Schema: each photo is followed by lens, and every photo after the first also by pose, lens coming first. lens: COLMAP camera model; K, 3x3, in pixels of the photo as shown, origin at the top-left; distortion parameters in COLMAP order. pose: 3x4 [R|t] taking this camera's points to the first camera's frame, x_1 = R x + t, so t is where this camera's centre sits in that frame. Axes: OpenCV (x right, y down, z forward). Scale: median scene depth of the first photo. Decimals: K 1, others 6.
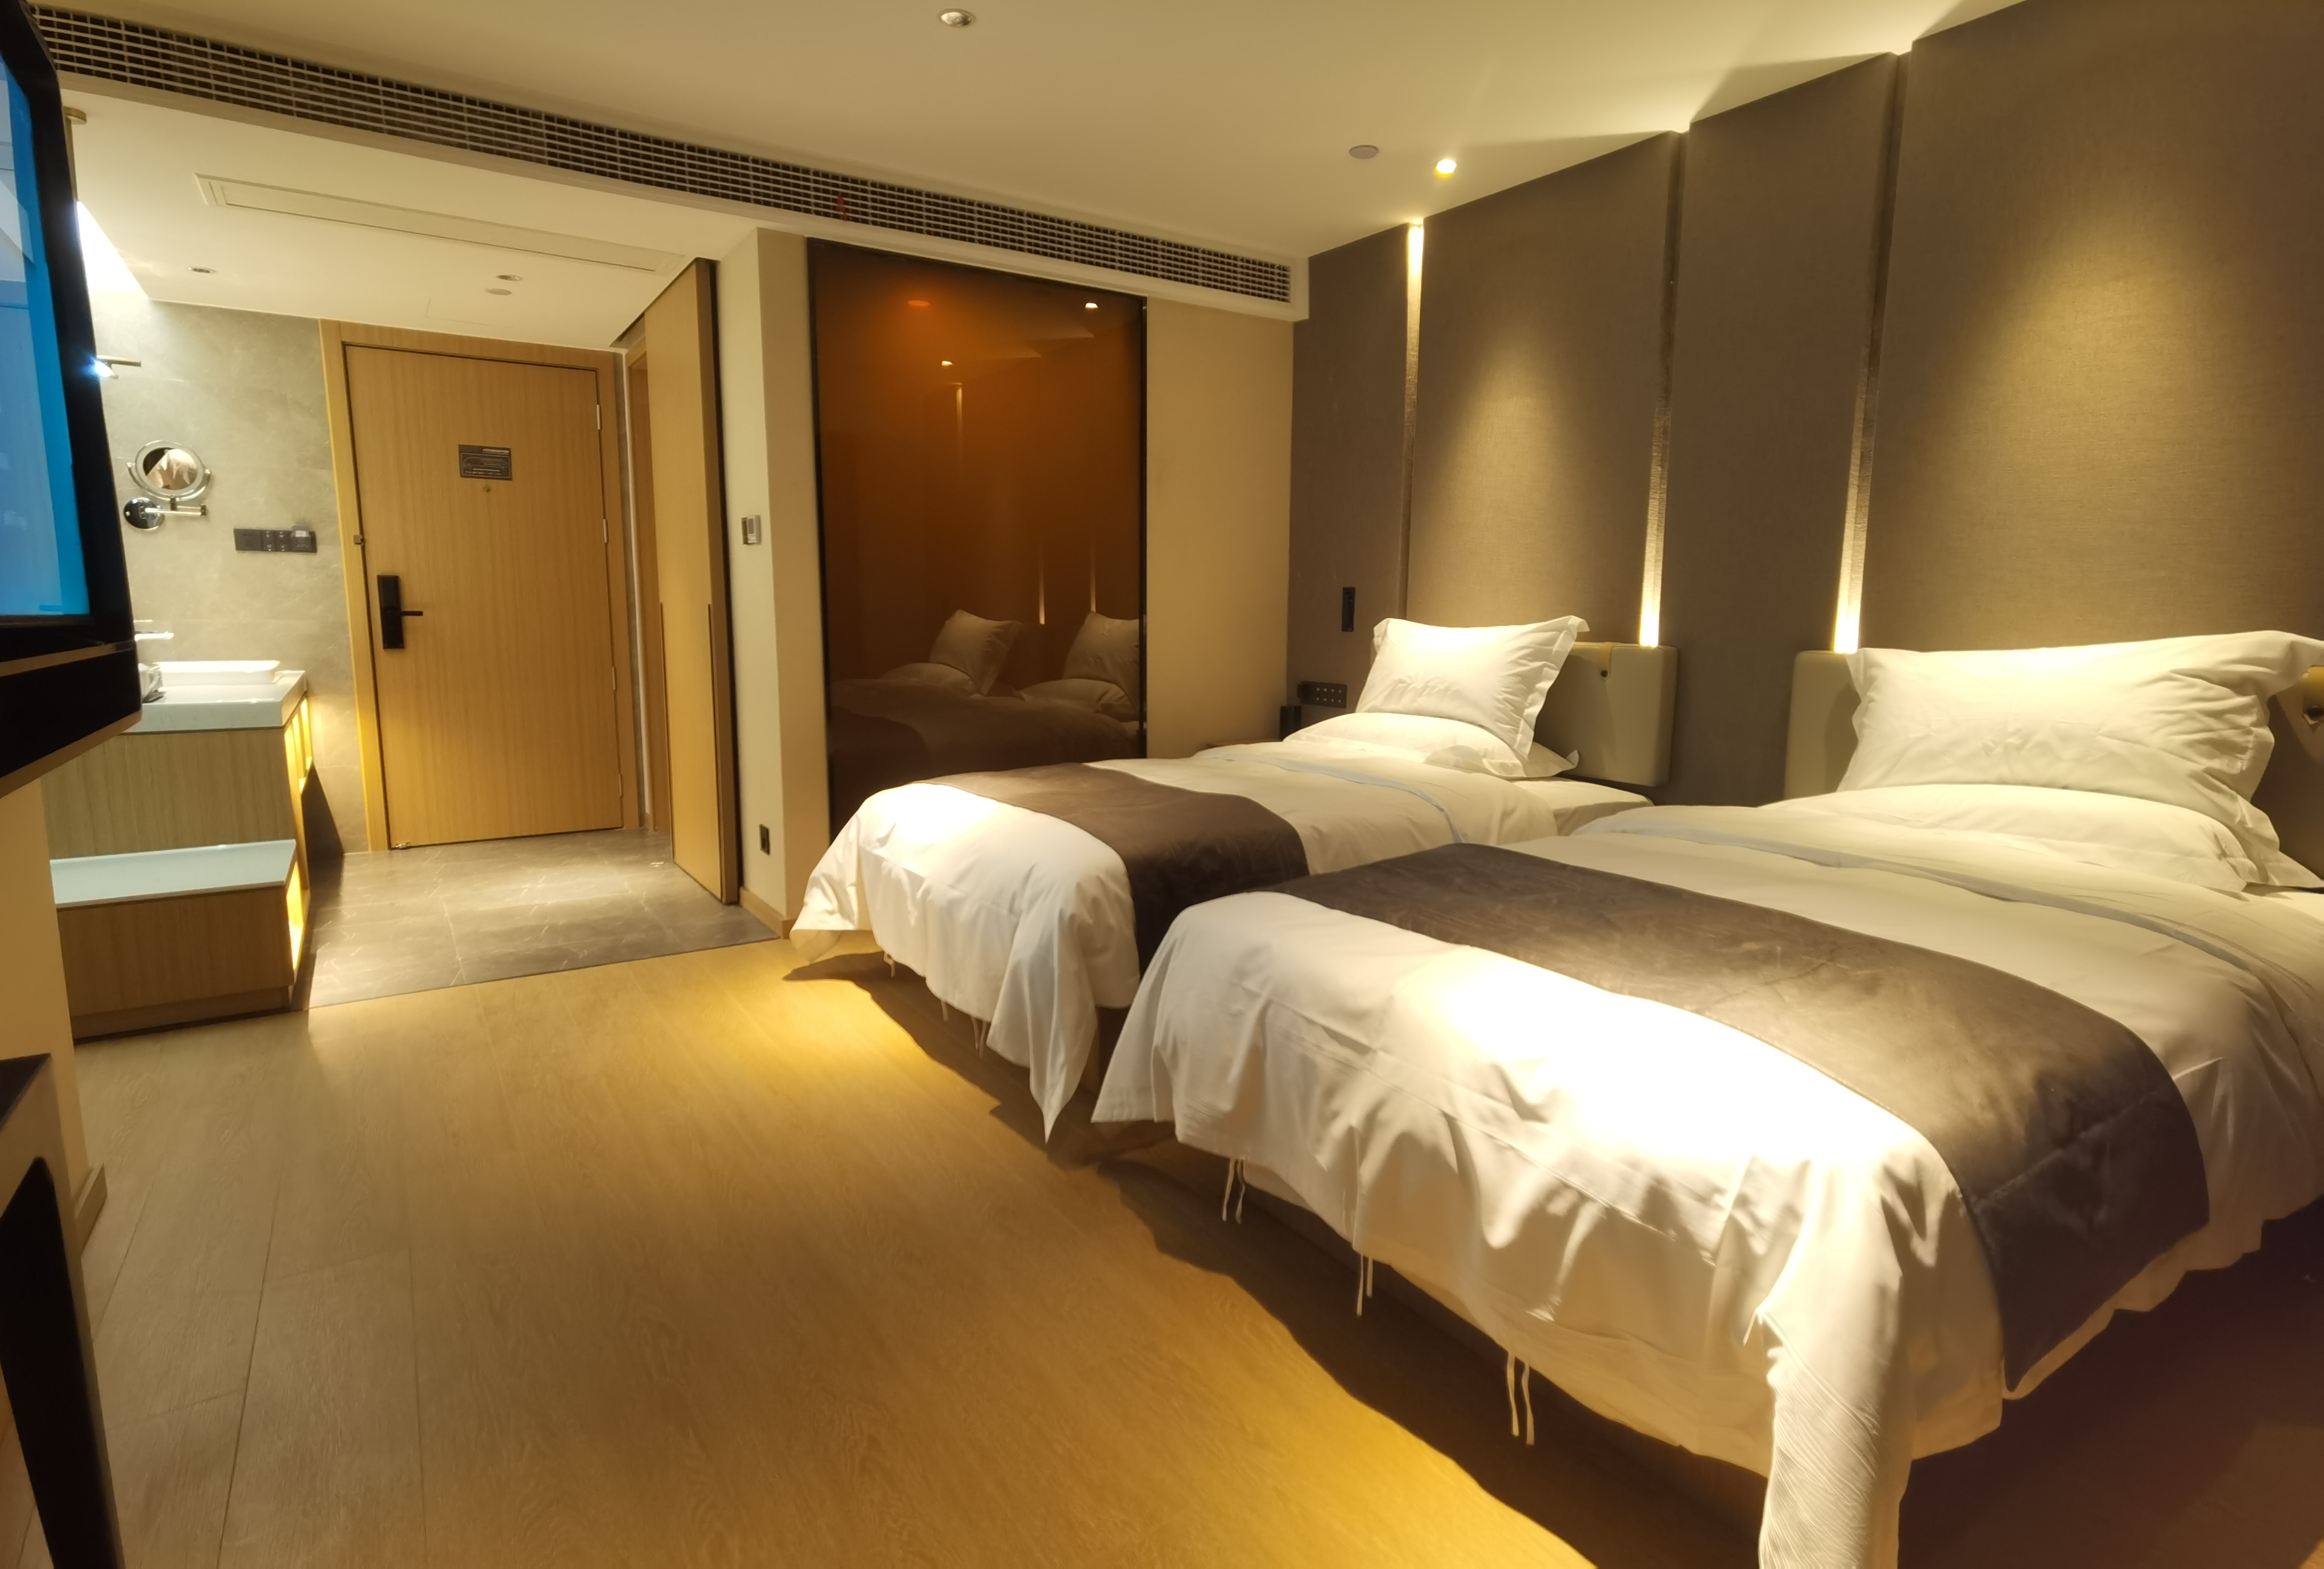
lens RADIAL K [[1182.0, 0, 1154.1], [0, 1182.0, 775.9], [0, 0, 1]] dist [0.017846, -0.000221]
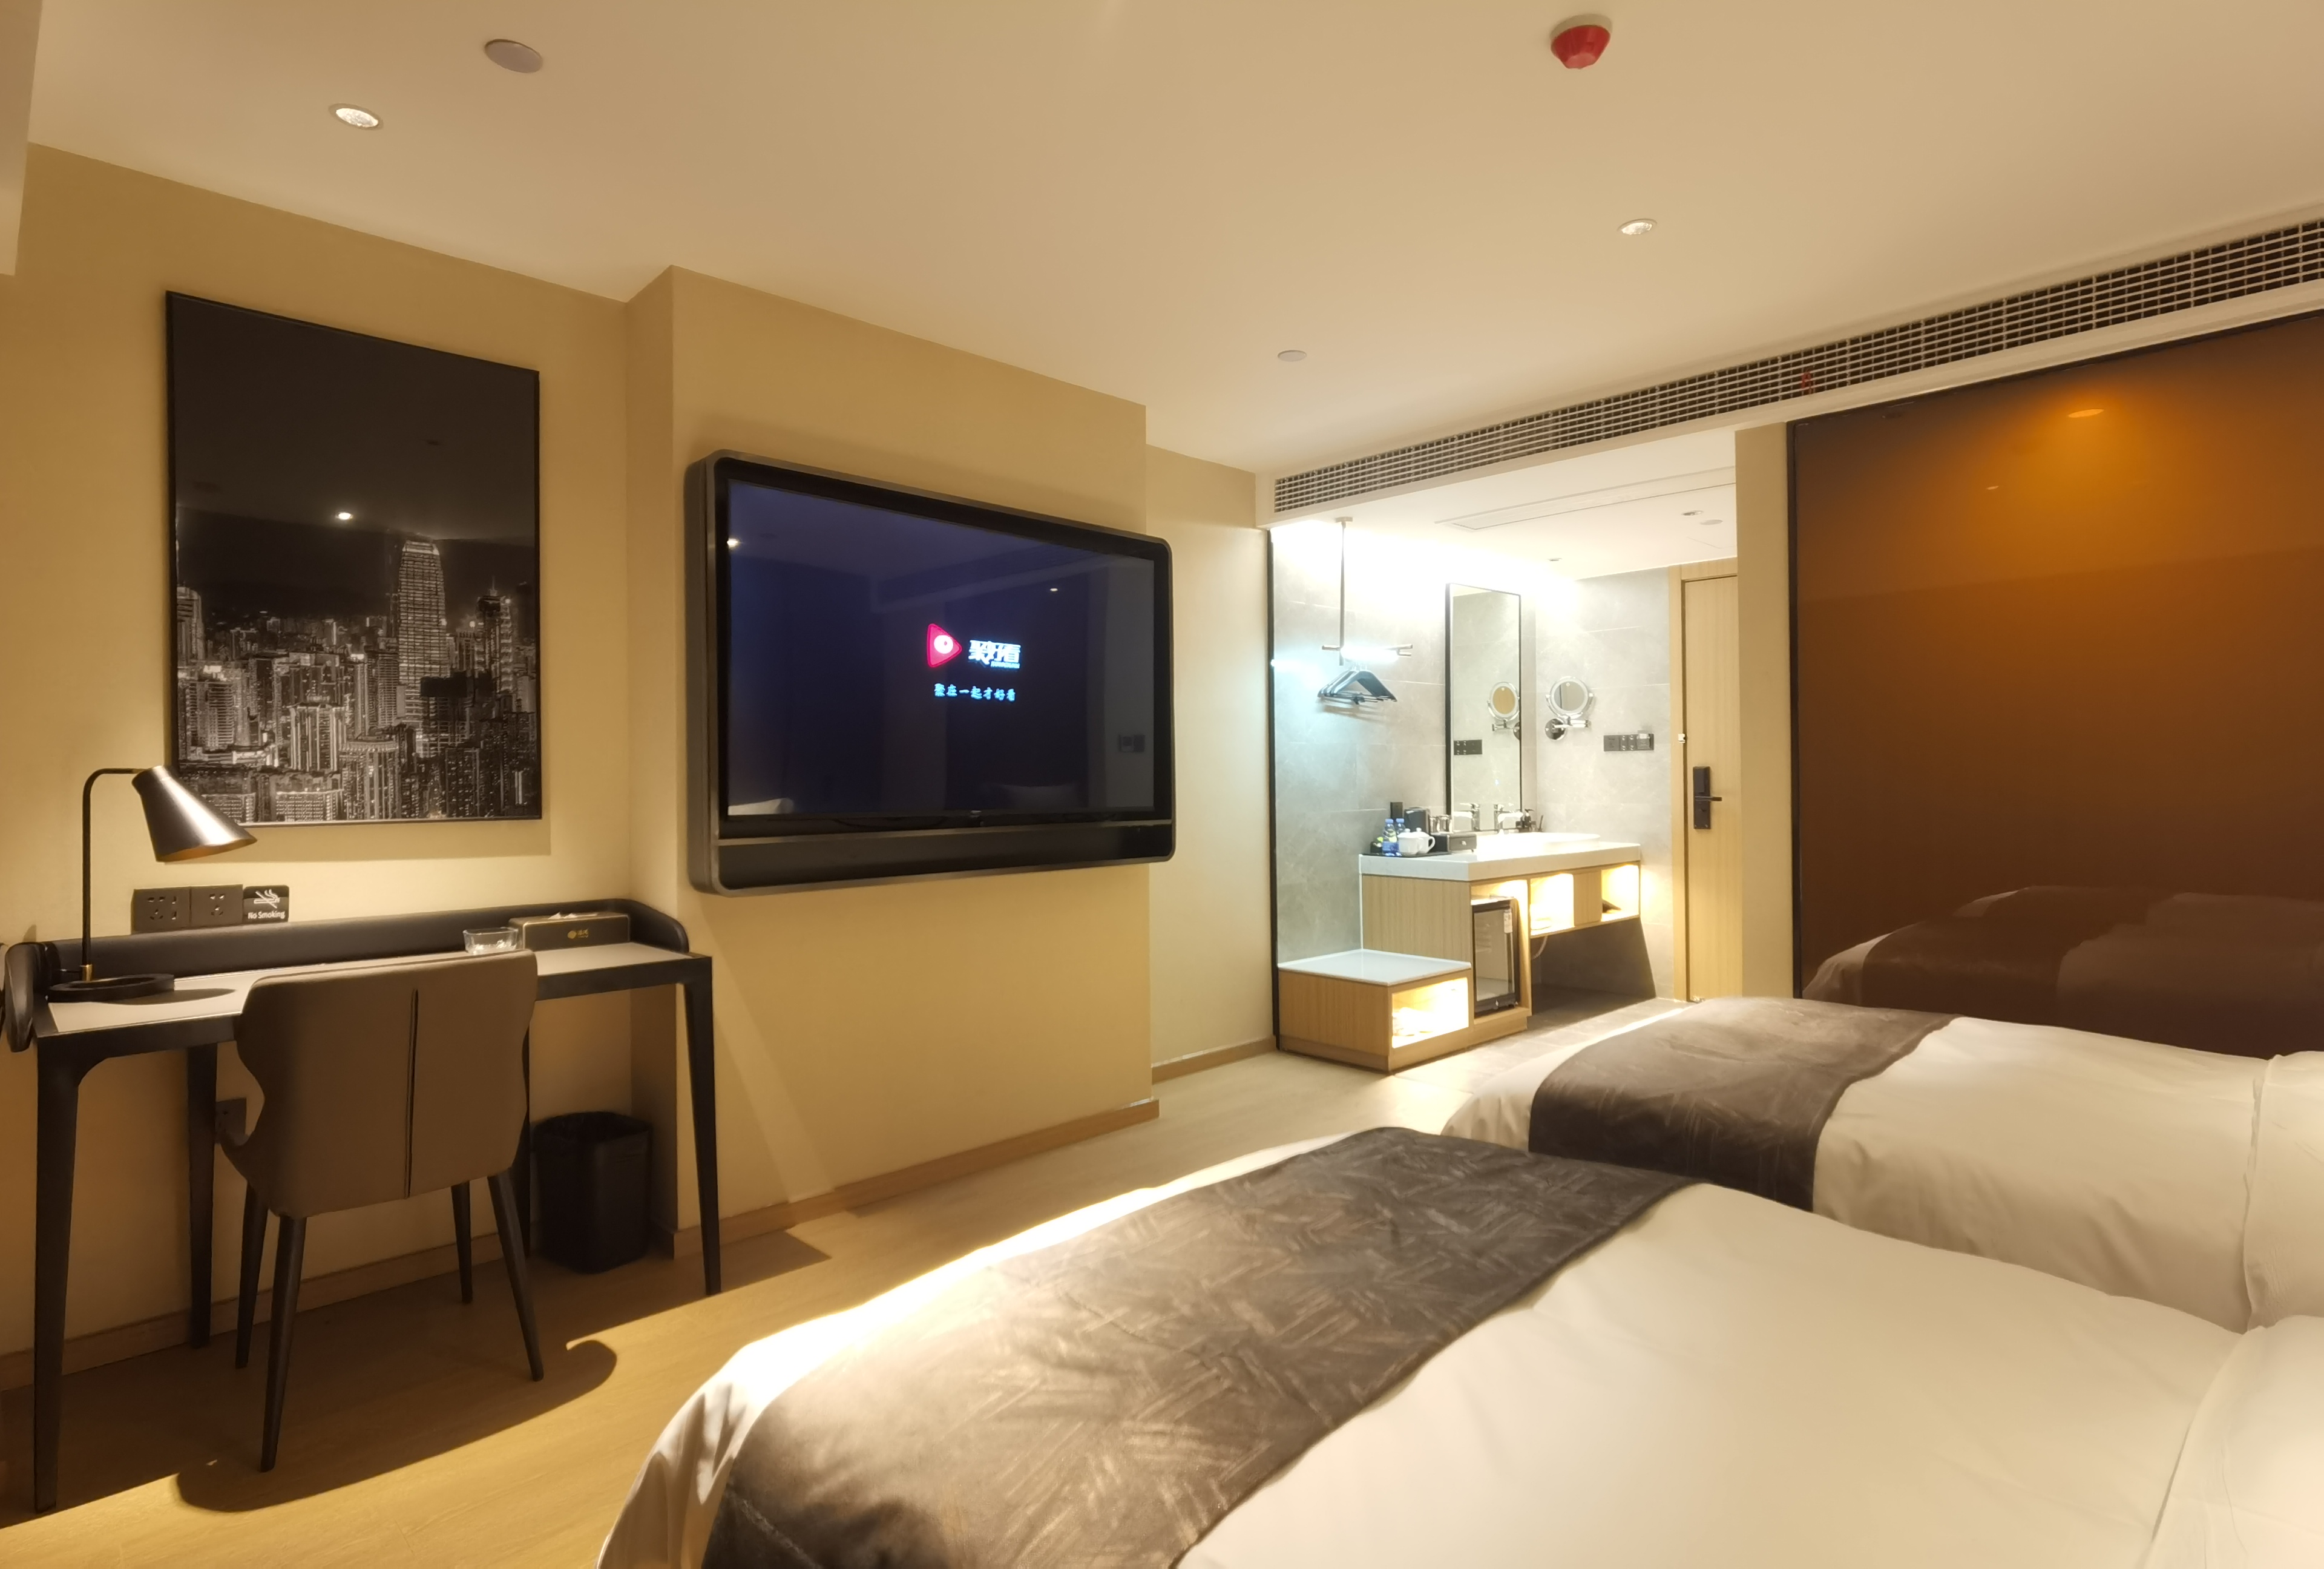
lens RADIAL K [[1182.0, 0, 1155.2], [0, 1182.0, 779.3], [0, 0, 1]] dist [0.017846, -0.000221]
pose [[0.180530, -0.002710, -0.983566, 0.494280], [-0.134902, 0.990478, -0.027490, -0.061422], [0.974274, 0.137648, 0.178445, 0.321758]]
